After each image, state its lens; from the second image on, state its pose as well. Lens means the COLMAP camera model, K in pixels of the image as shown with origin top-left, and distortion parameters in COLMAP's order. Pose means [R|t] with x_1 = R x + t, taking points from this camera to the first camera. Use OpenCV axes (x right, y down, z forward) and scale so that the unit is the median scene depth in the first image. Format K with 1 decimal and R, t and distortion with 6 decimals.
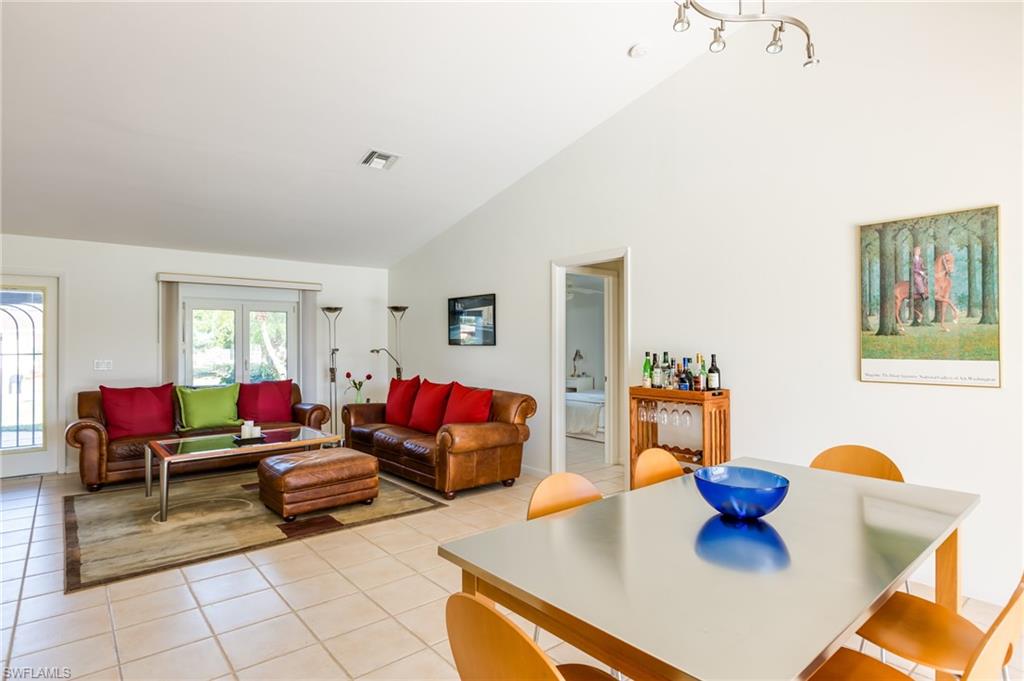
lens RADIAL K [[536.0, 0, 512.0], [0, 536.0, 340.5], [0, 0, 1]] dist [0.000658, -0.000150]
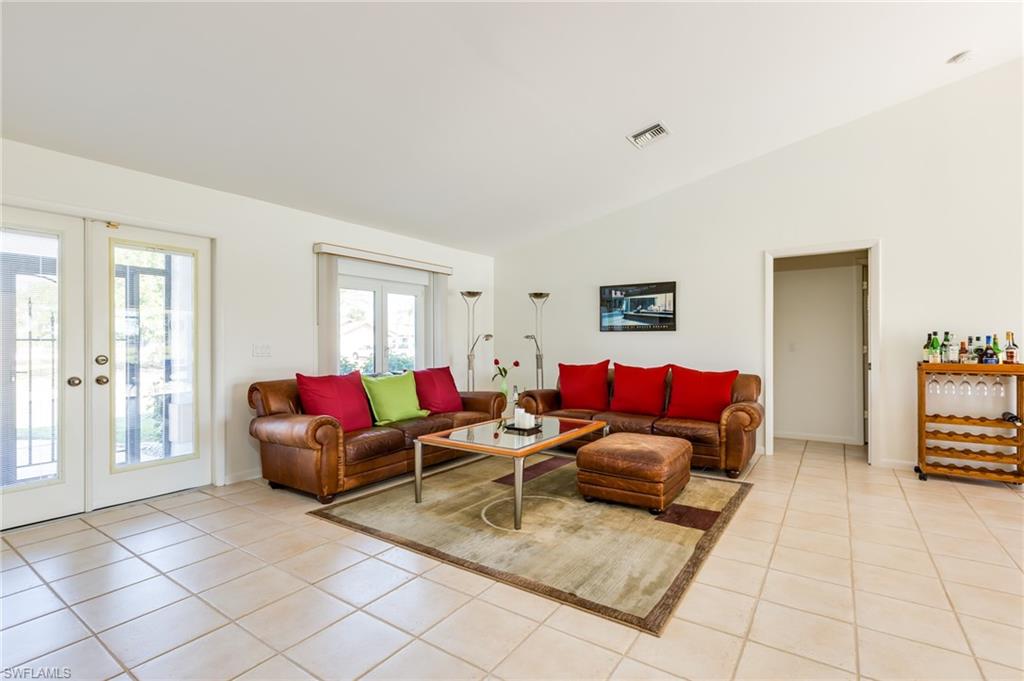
lens RADIAL K [[466.8, 0, 510.7], [0, 466.8, 341.2], [0, 0, 1]] dist [0.001955, 0.000140]
pose [[0.961680, 0.003470, 0.274151, -0.794031], [-0.003937, 0.999992, 0.001151, 0.040199], [-0.274145, -0.002186, 0.961686, 0.278455]]
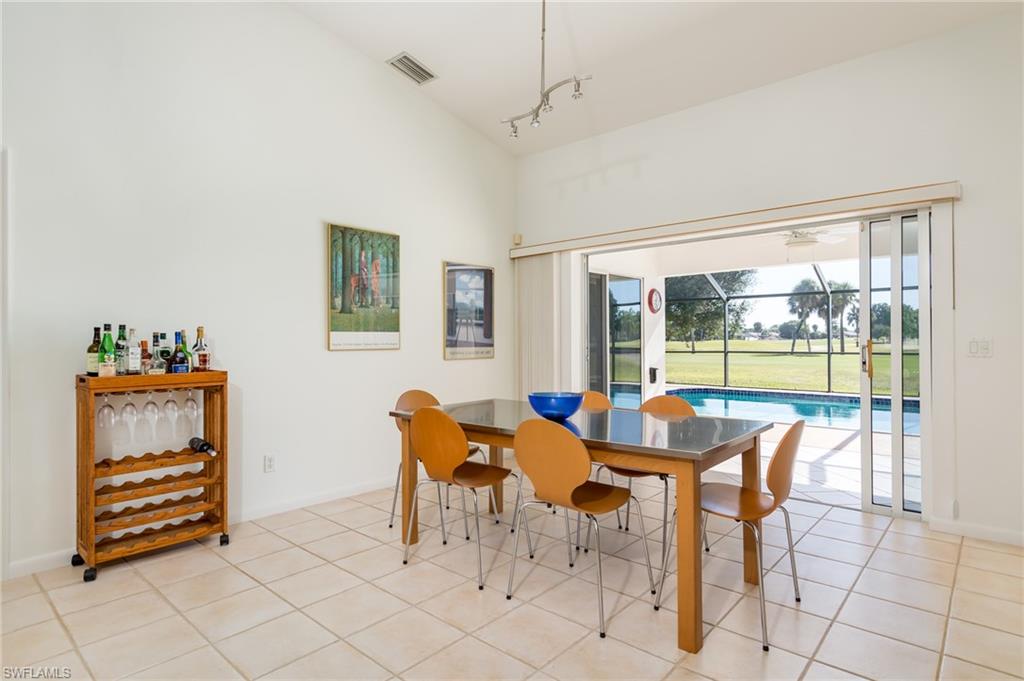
lens RADIAL K [[548.1, 0, 514.5], [0, 548.1, 337.0], [0, 0, 1]] dist [-0.003412, -0.000326]
pose [[-0.157366, 0.011148, 0.987477, -0.464373], [0.004399, 0.999934, -0.010588, 0.043297], [-0.987531, 0.002678, -0.157404, 0.552537]]
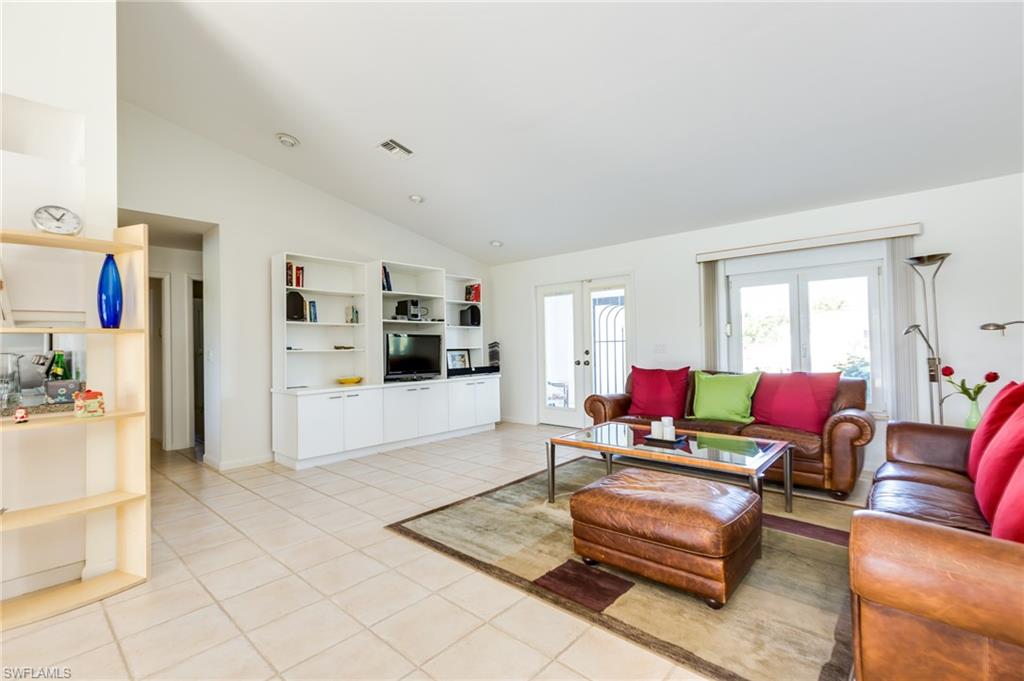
lens RADIAL K [[460.3, 0, 513.4], [0, 460.3, 337.4], [0, 0, 1]] dist [0.001471, 0.000315]
pose [[0.153520, -0.015310, -0.988027, 0.158723], [0.019244, 0.999737, -0.012501, 0.040748], [0.987958, -0.017095, 0.153775, 0.740456]]
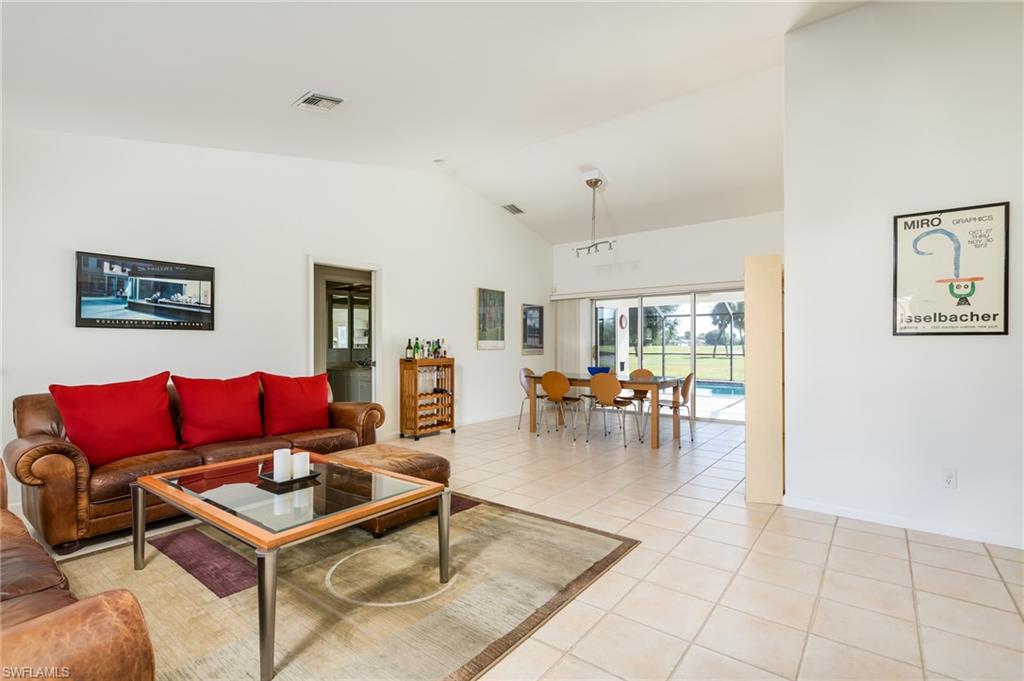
lens RADIAL K [[485.9, 0, 509.3], [0, 485.9, 343.9], [0, 0, 1]] dist [-0.000357, 0.000091]
pose [[-0.220285, 0.006577, 0.975413, -1.148103], [-0.000130, 0.999977, -0.006772, 0.046736], [-0.975436, -0.001619, -0.220279, 0.965678]]
